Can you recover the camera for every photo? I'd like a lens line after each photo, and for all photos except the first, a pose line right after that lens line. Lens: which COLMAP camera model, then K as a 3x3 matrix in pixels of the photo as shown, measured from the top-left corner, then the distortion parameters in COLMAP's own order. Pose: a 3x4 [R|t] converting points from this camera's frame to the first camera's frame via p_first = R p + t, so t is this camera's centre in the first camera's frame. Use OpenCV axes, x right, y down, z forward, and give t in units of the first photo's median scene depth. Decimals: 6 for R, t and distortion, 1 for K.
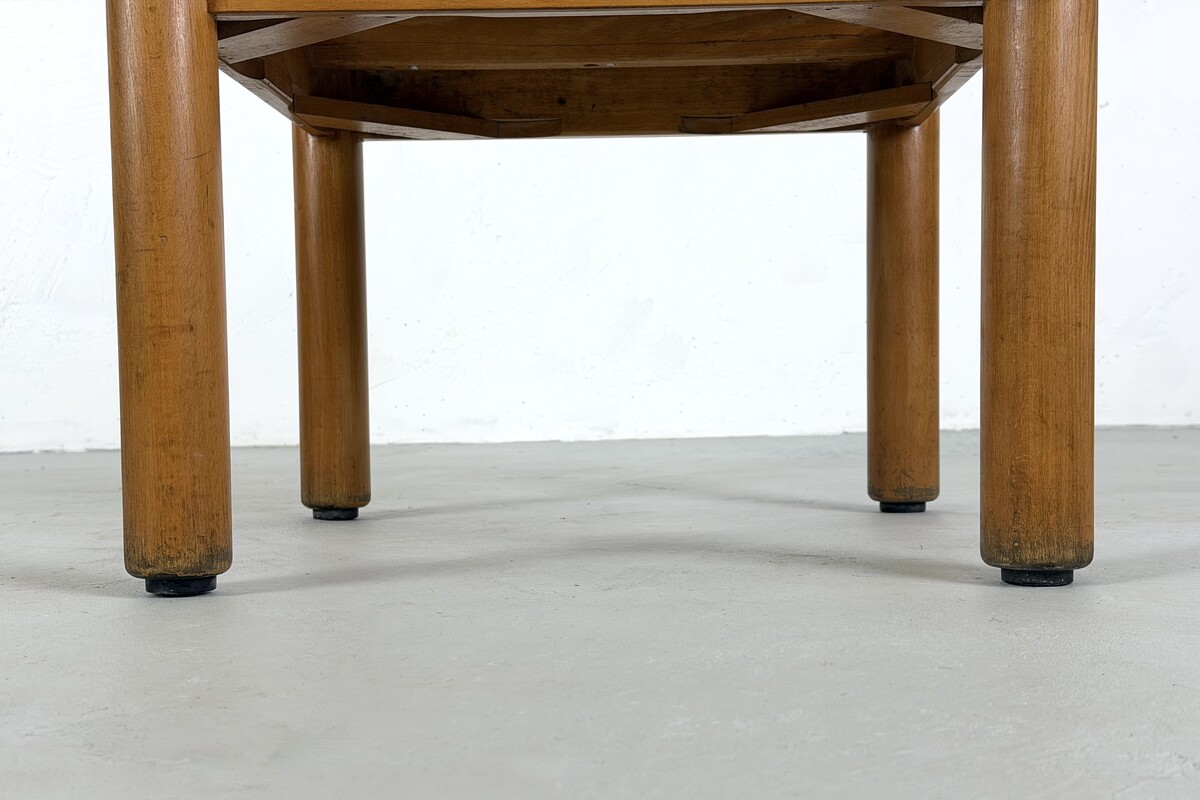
lens RADIAL K [[1646.1, 0, 598.3], [0, 1646.1, 457.0], [0, 0, 1]] dist [0.115194, -0.041814]
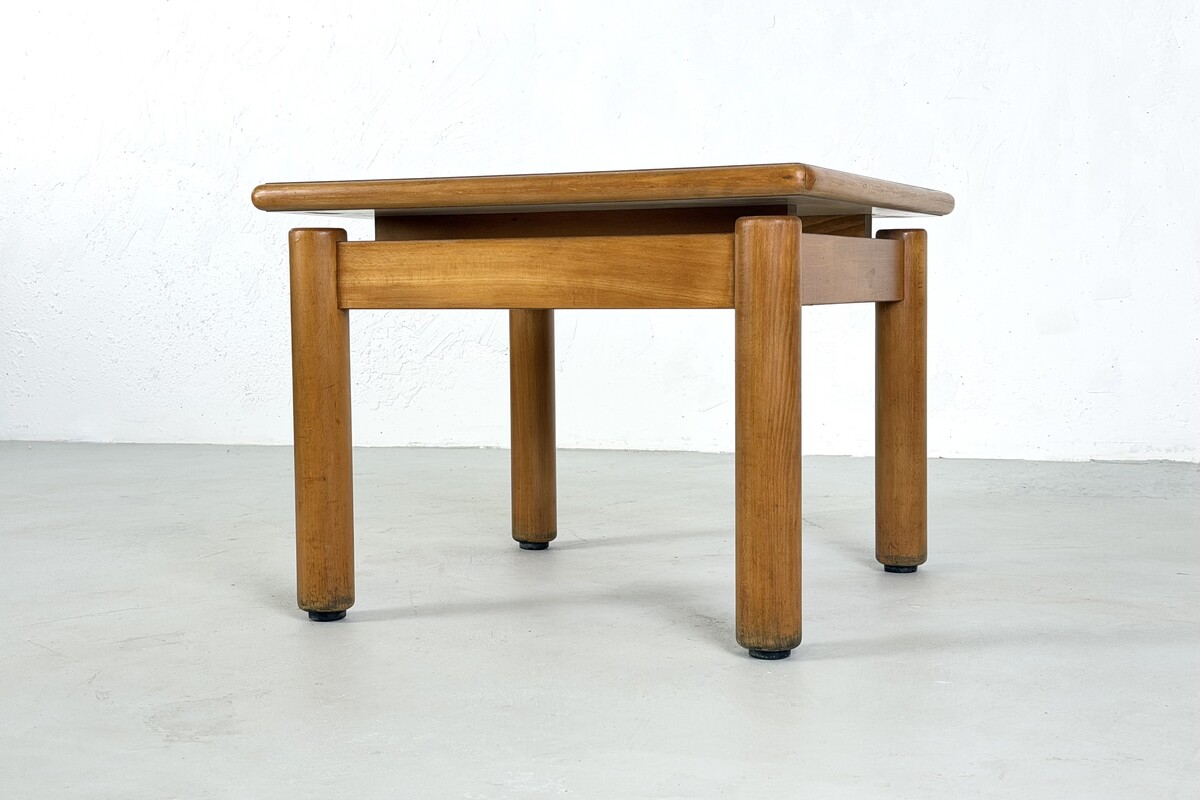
lens RADIAL K [[1569.7, 0, 600.0], [0, 1569.7, 400.0], [0, 0, 1]] dist [0.112367, -0.012841]
pose [[0.927923, 0.029434, -0.371609, 0.687812], [-0.022870, 0.999495, 0.022058, -0.210245], [0.372070, -0.011970, 0.928127, -0.516067]]
